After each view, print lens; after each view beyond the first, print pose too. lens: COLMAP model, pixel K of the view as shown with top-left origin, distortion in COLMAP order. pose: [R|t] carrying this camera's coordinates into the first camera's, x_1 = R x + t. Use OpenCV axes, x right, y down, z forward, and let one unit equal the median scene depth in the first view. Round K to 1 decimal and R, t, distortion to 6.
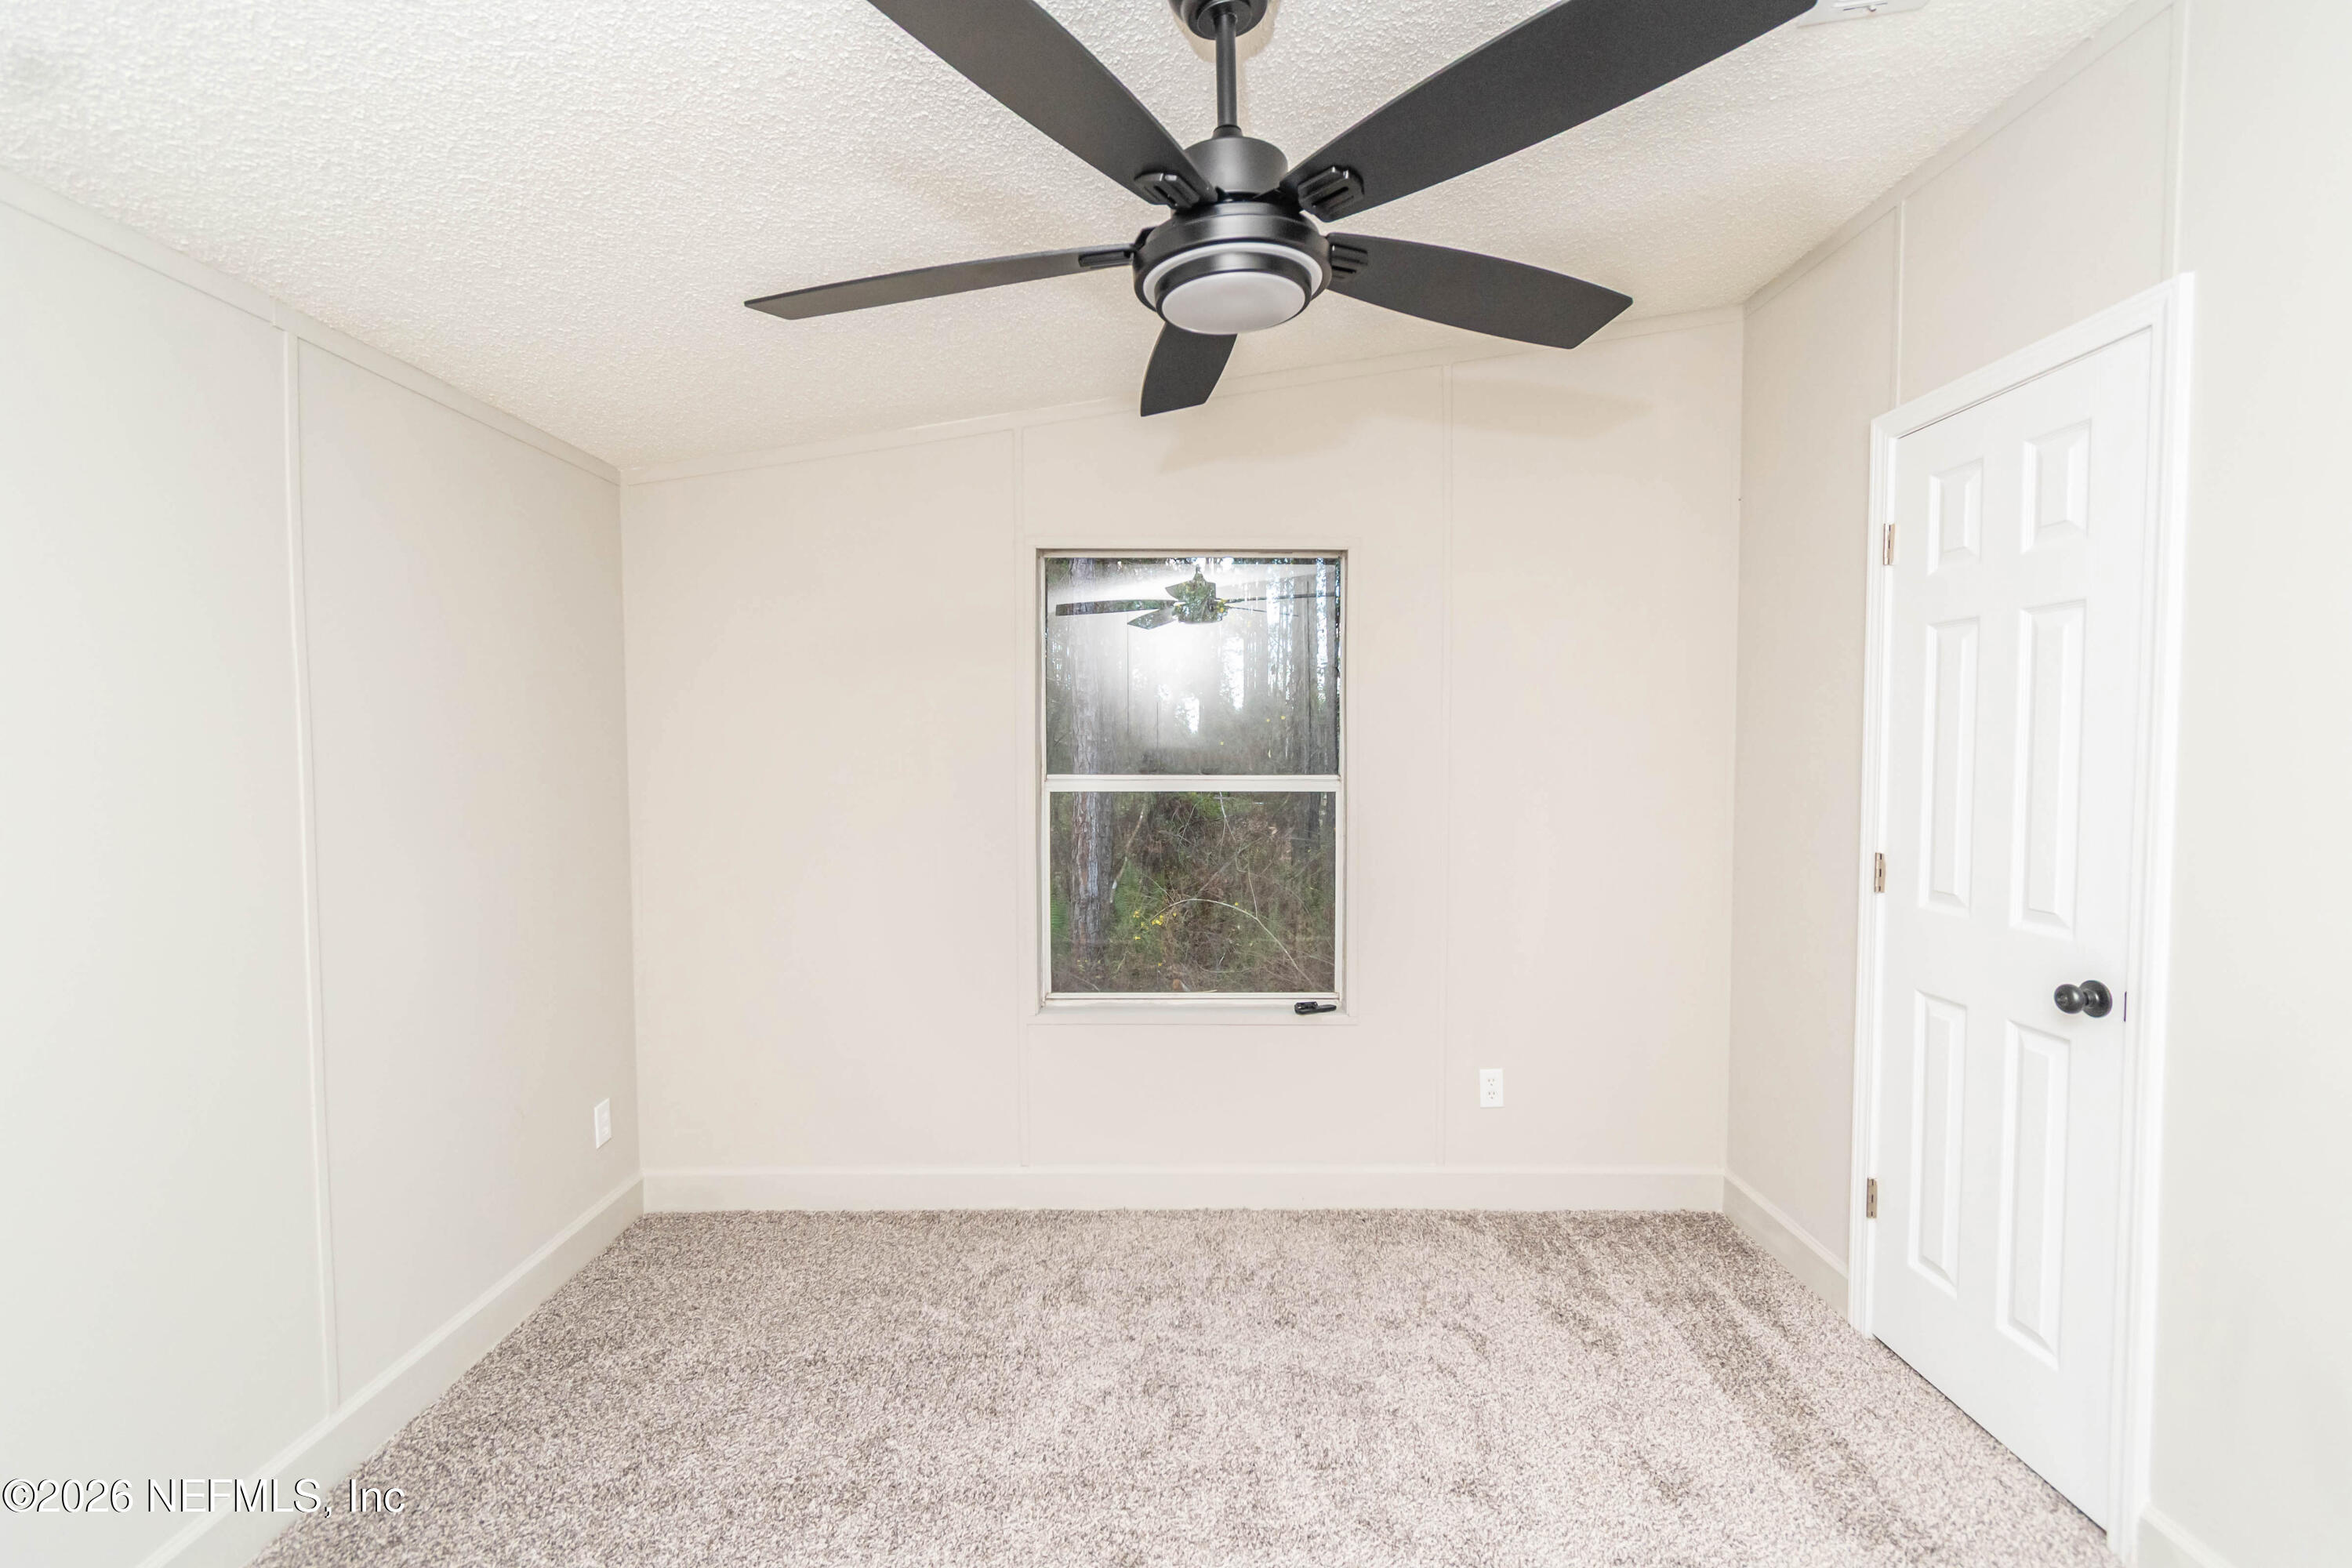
lens RADIAL K [[1047.1, 0, 1187.0], [0, 1047.1, 795.5], [0, 0, 1]] dist [0.005016, -0.000973]
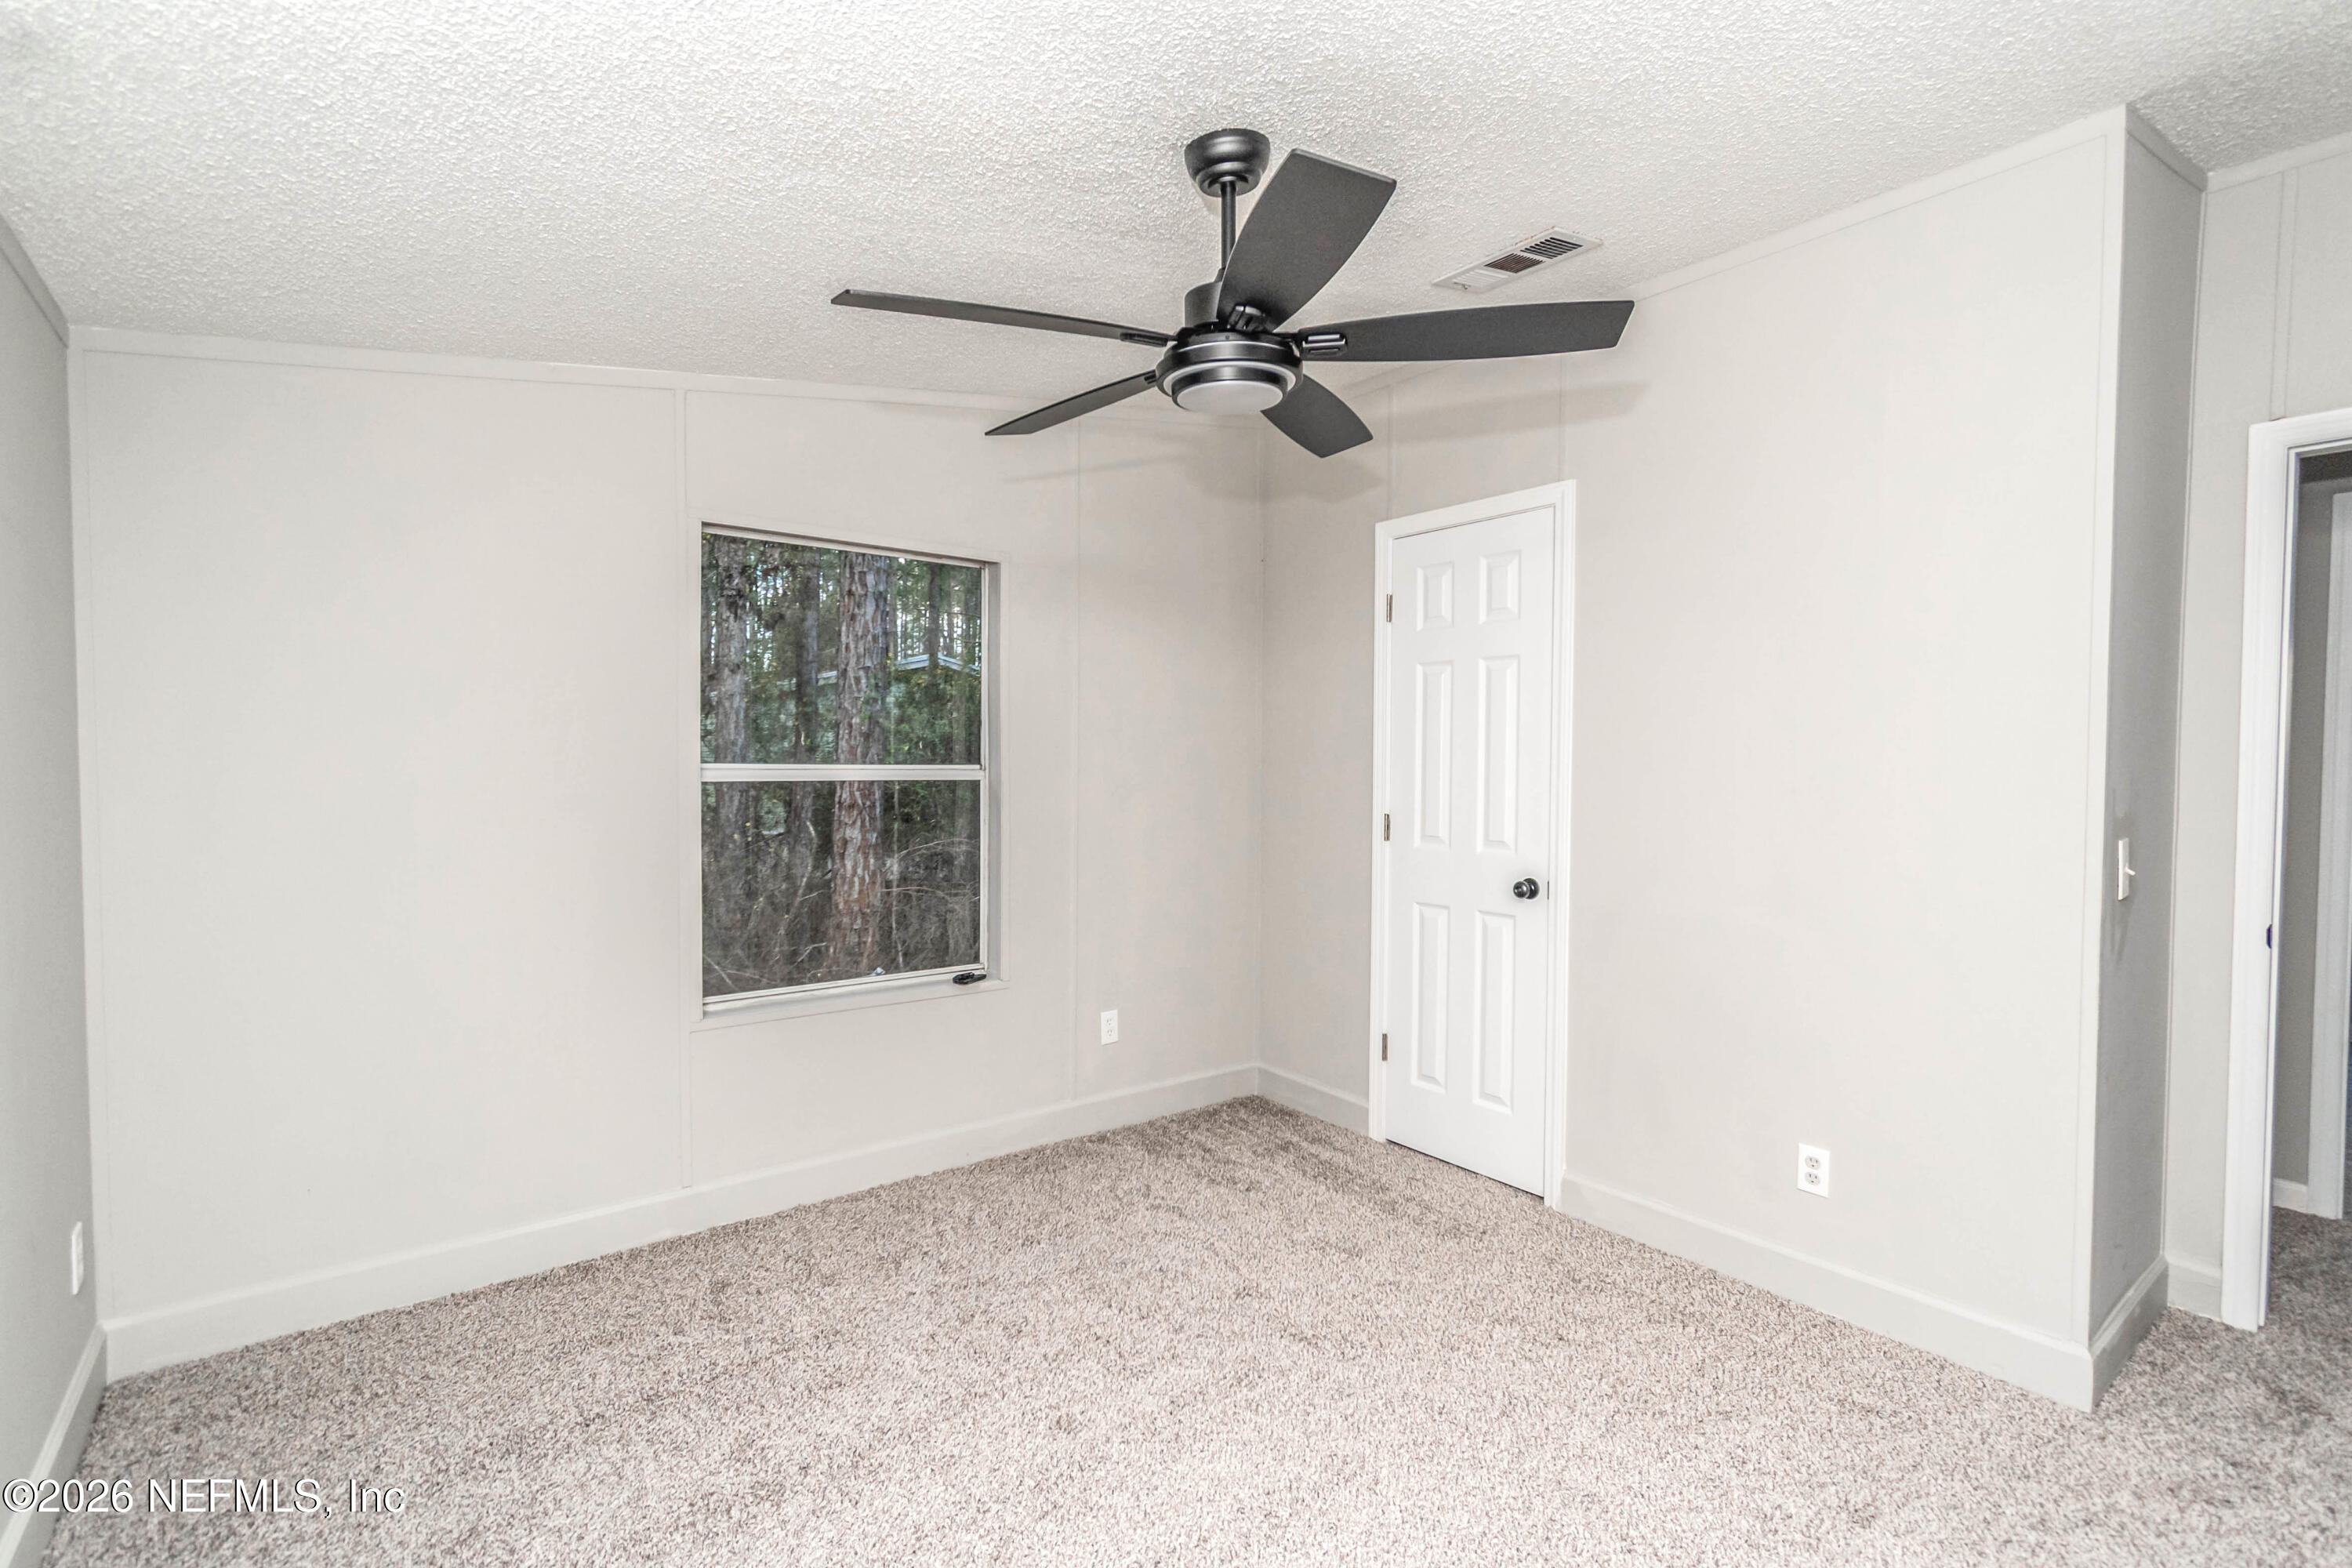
lens RADIAL K [[1068.5, 0, 1190.7], [0, 1068.5, 795.8], [0, 0, 1]] dist [0.004440, -0.000932]
pose [[0.786641, -0.013967, 0.617253, -0.455870], [0.020564, 0.999782, -0.003584, 0.026013], [-0.617068, 0.015513, 0.786757, -0.023732]]
